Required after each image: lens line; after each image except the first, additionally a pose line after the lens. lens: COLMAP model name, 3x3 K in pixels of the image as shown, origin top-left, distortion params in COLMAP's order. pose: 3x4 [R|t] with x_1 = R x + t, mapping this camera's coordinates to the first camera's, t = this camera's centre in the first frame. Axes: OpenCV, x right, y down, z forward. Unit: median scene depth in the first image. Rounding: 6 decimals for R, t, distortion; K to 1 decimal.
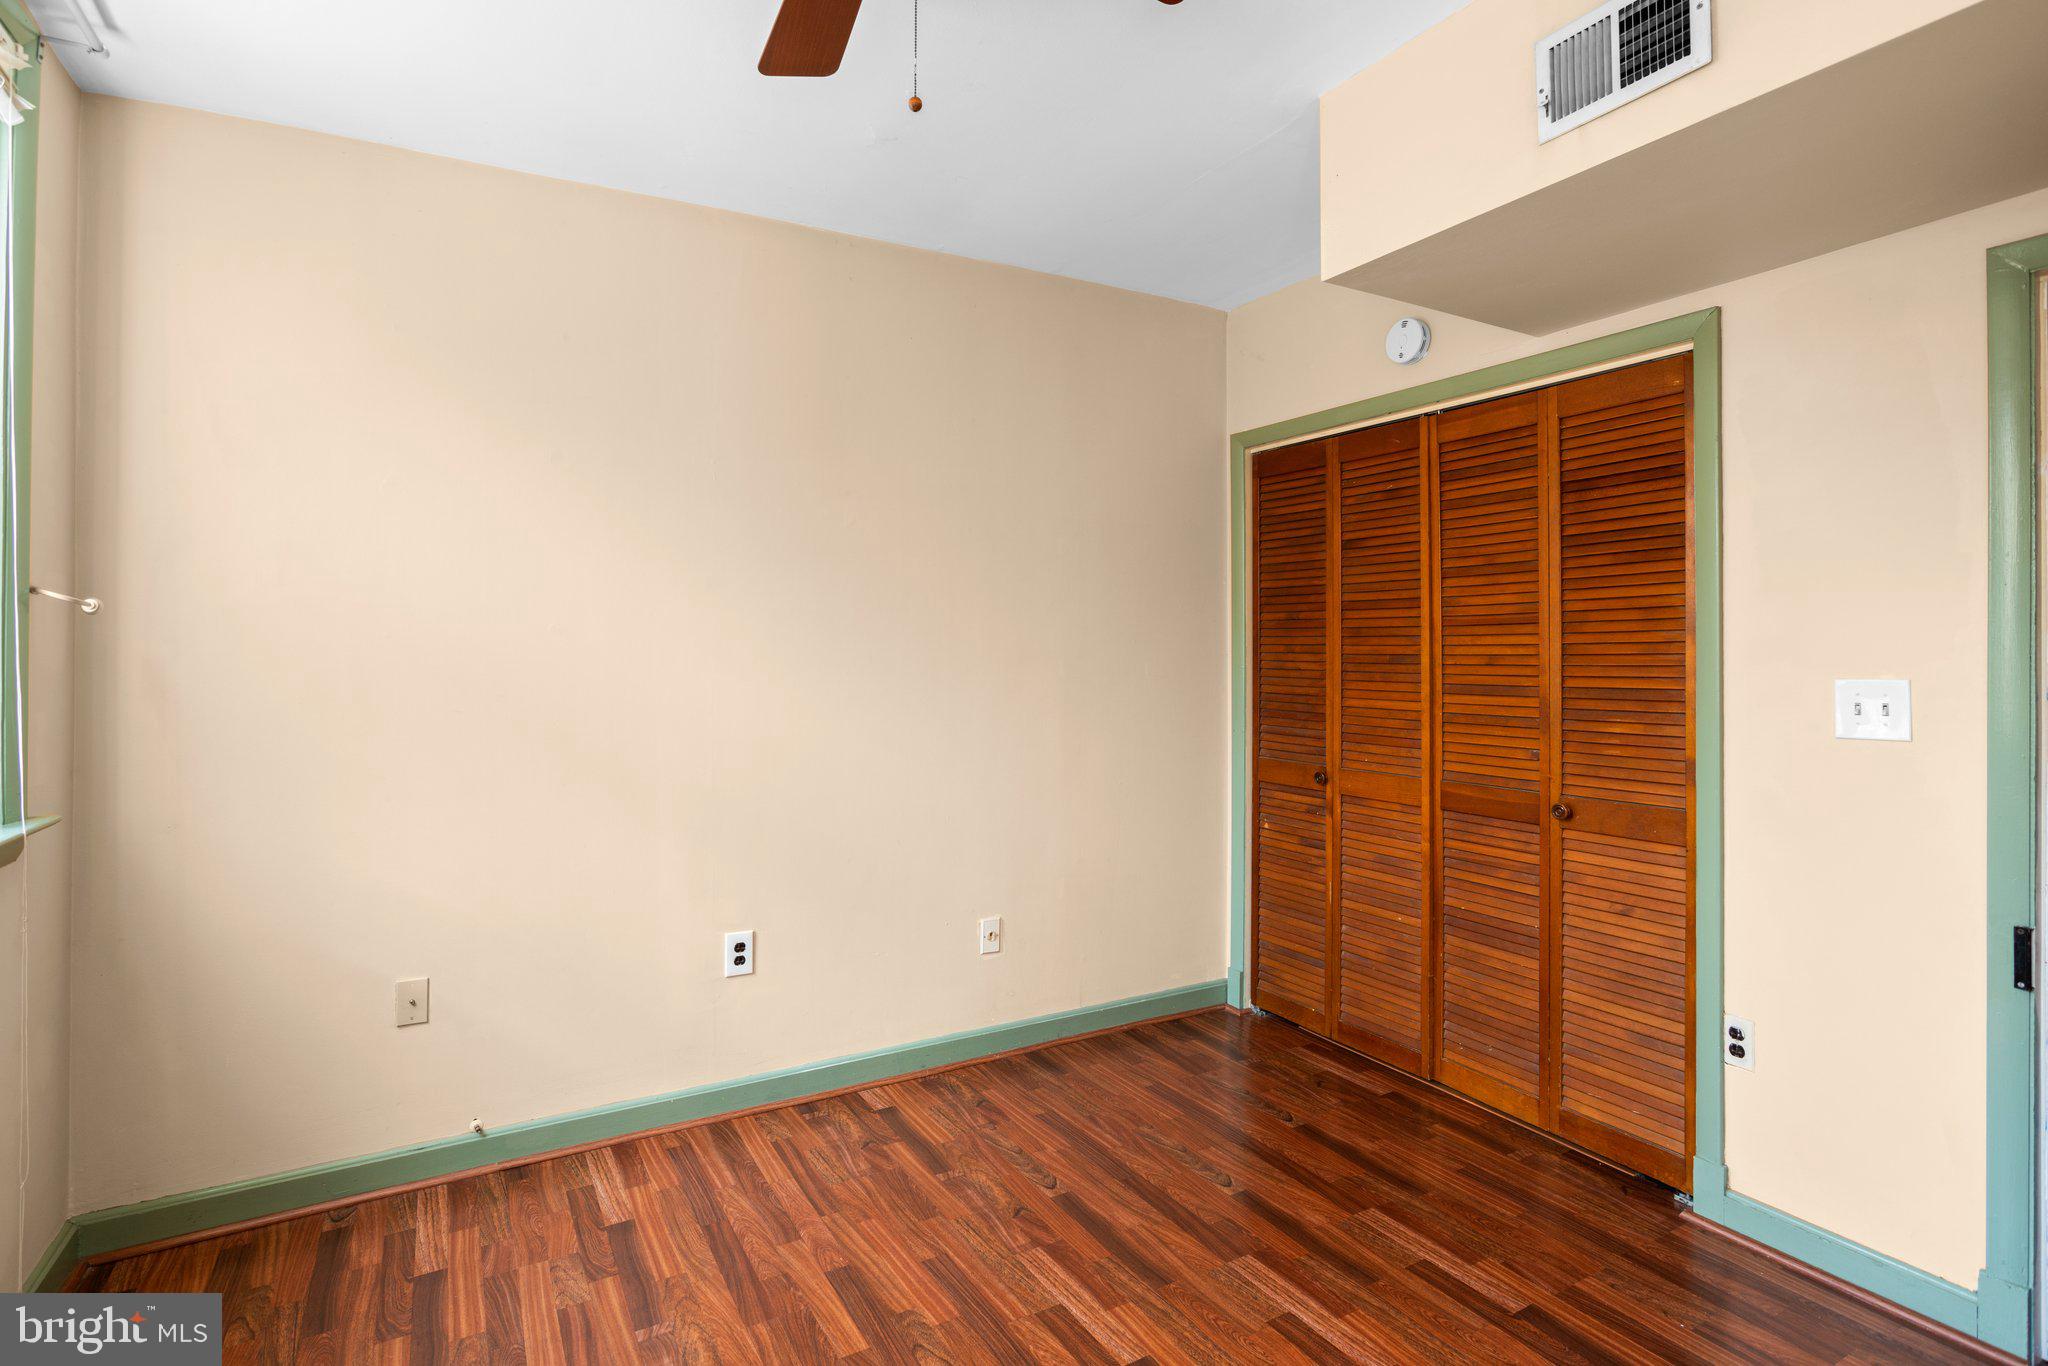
lens RADIAL K [[1017.4, 0, 1011.1], [0, 1017.4, 643.3], [0, 0, 1]] dist [-0.001088, 0.000344]
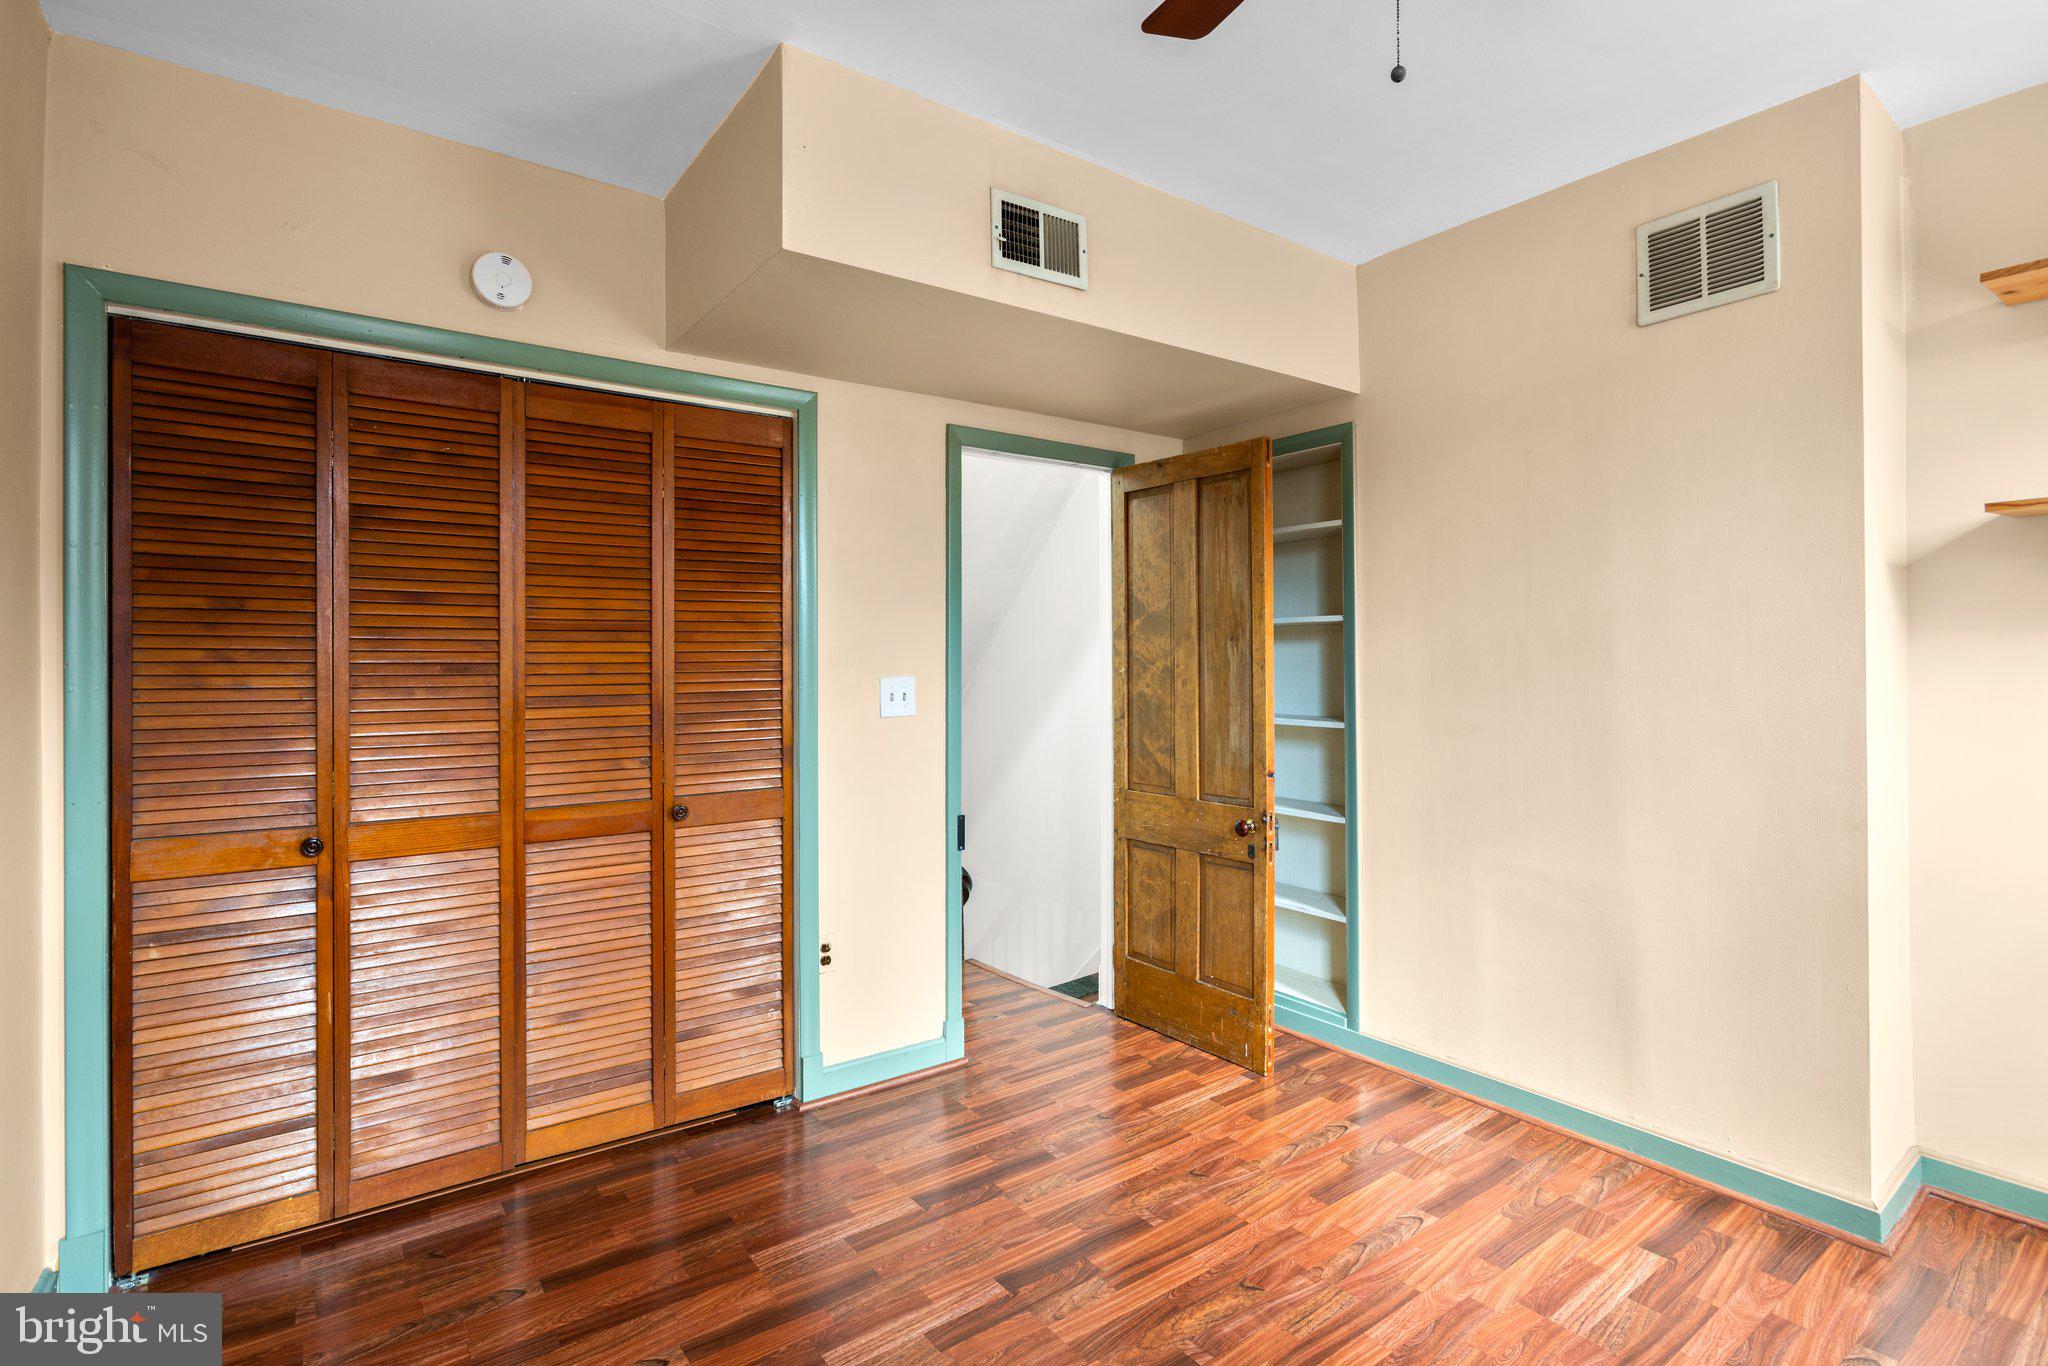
lens RADIAL K [[990.9, 0, 1026.5], [0, 990.9, 655.6], [0, 0, 1]] dist [-0.021136, 0.014690]
pose [[-0.113417, 0.004606, 0.993537, -0.509380], [-0.004516, 0.999977, -0.005152, 0.007606], [-0.993537, -0.005071, -0.113394, 0.758971]]
